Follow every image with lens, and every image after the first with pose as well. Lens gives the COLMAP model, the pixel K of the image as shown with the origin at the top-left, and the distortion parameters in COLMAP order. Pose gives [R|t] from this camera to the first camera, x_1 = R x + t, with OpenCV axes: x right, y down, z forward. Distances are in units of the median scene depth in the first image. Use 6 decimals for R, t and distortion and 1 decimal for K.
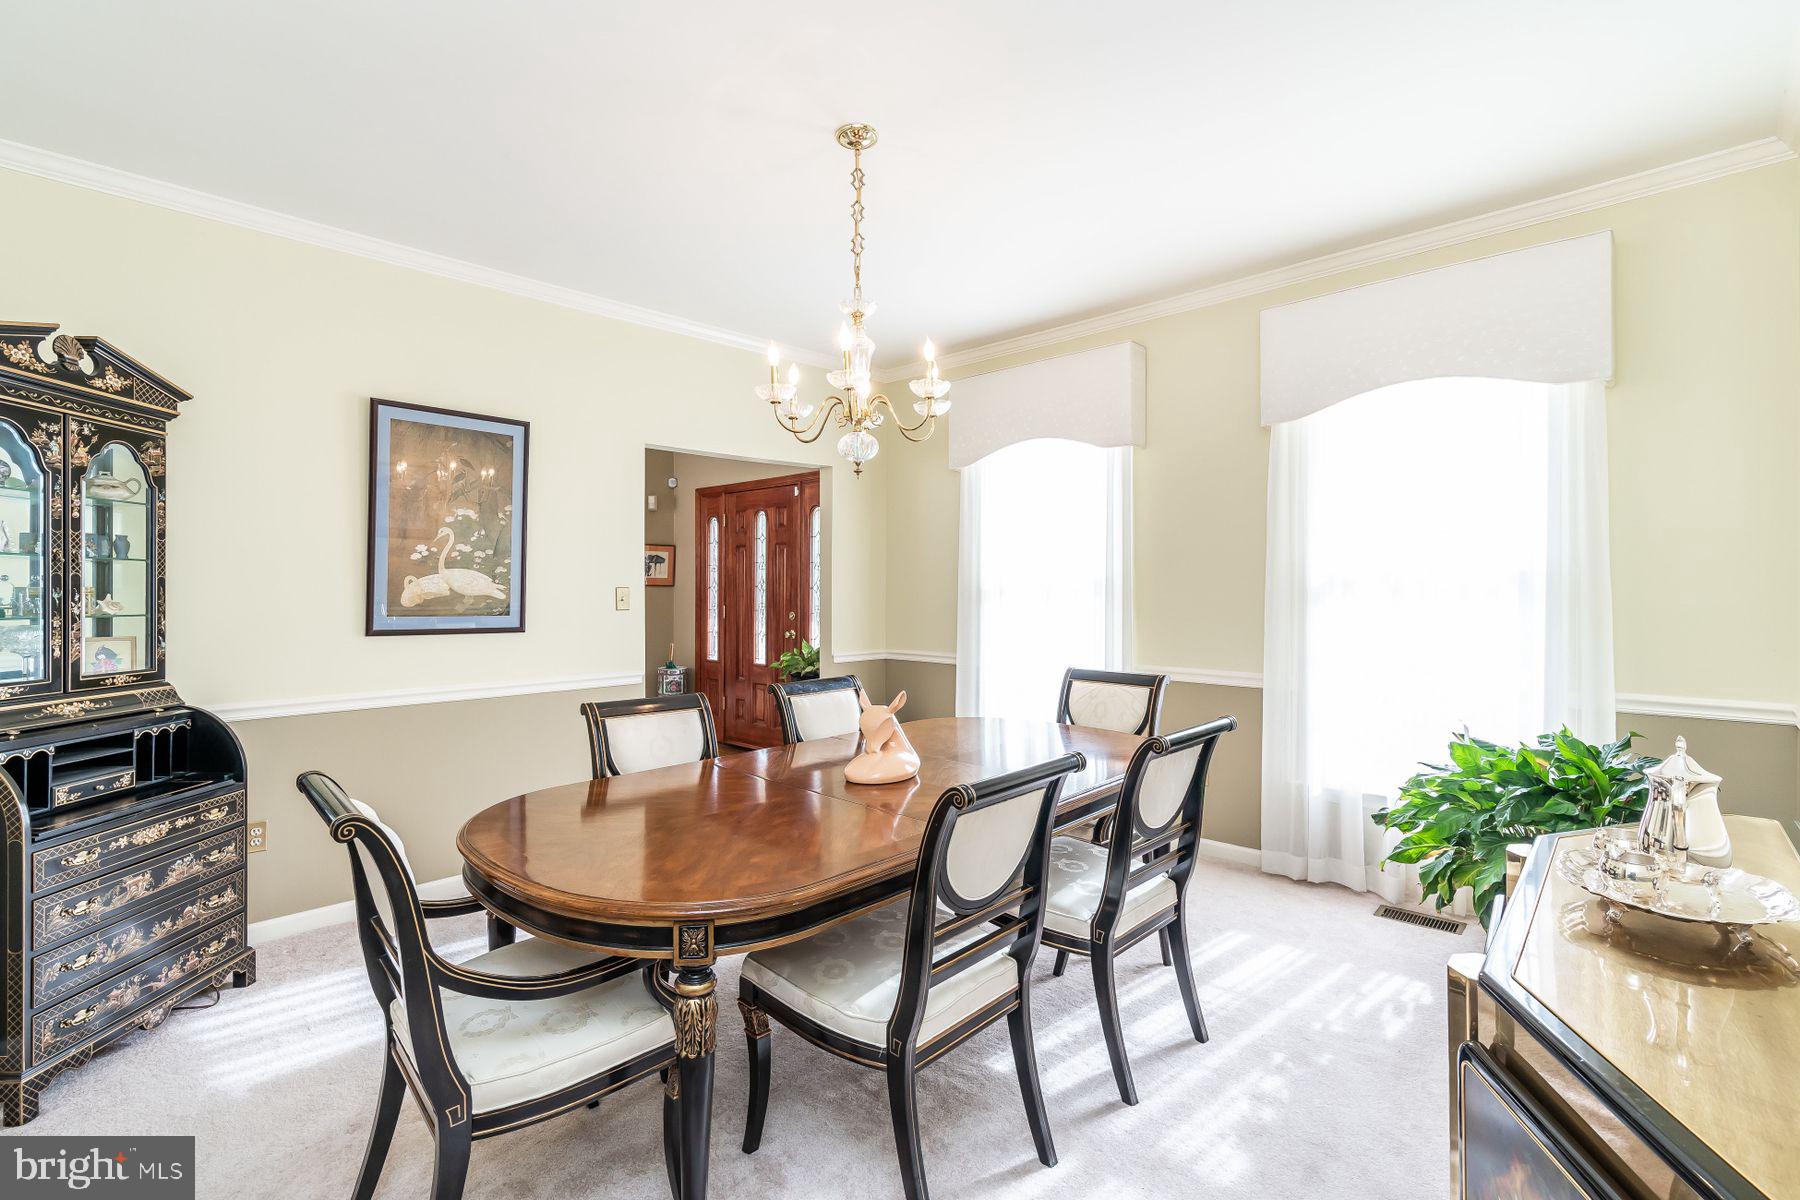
lens RADIAL K [[754.4, 0, 899.7], [0, 754.4, 592.9], [0, 0, 1]] dist [0.000012, -0.000001]
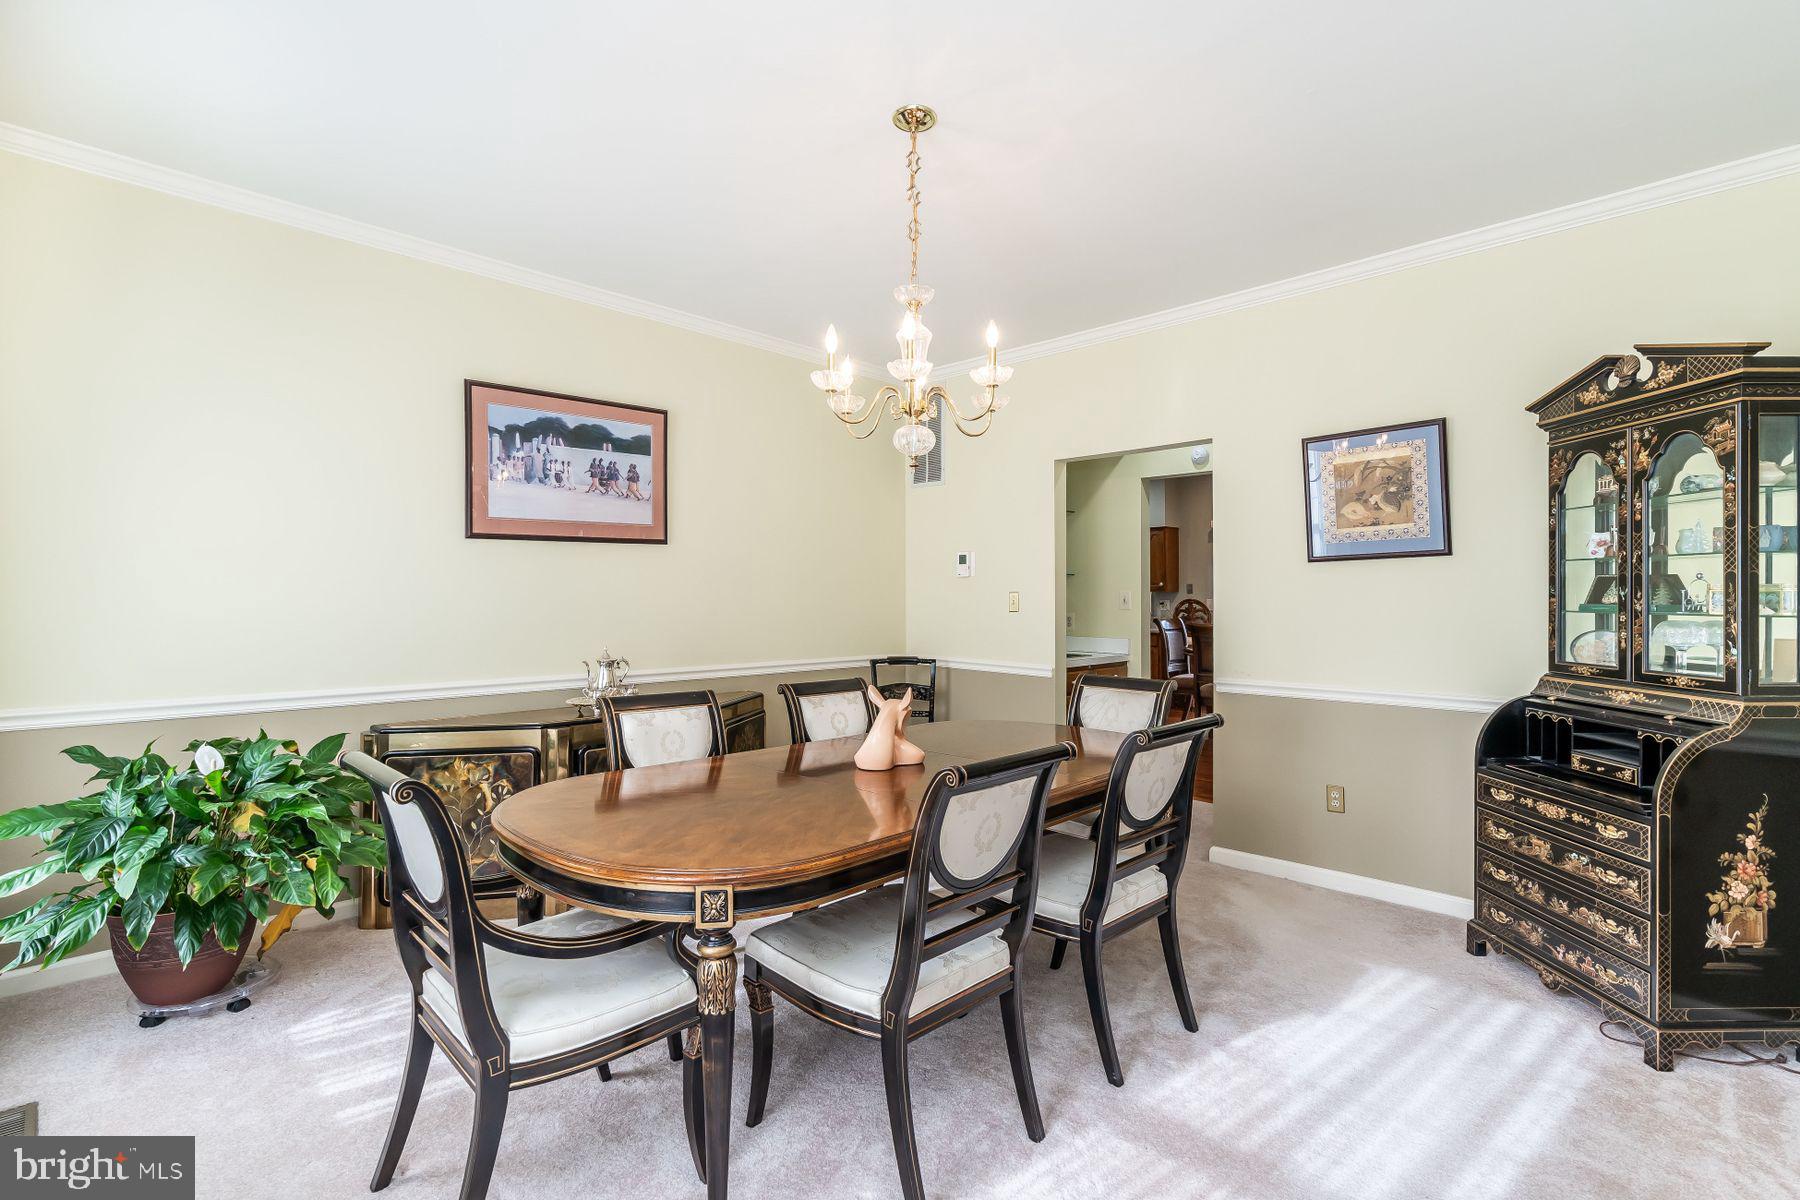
lens RADIAL K [[832.9, 0, 900.7], [0, 832.9, 598.5], [0, 0, 1]] dist [-0.000034, -0.000003]
pose [[-0.999836, 0.002405, 0.017946, -0.068625], [0.002470, 0.999990, 0.003618, 0.004531], [-0.017937, 0.003662, -0.999832, 2.190116]]
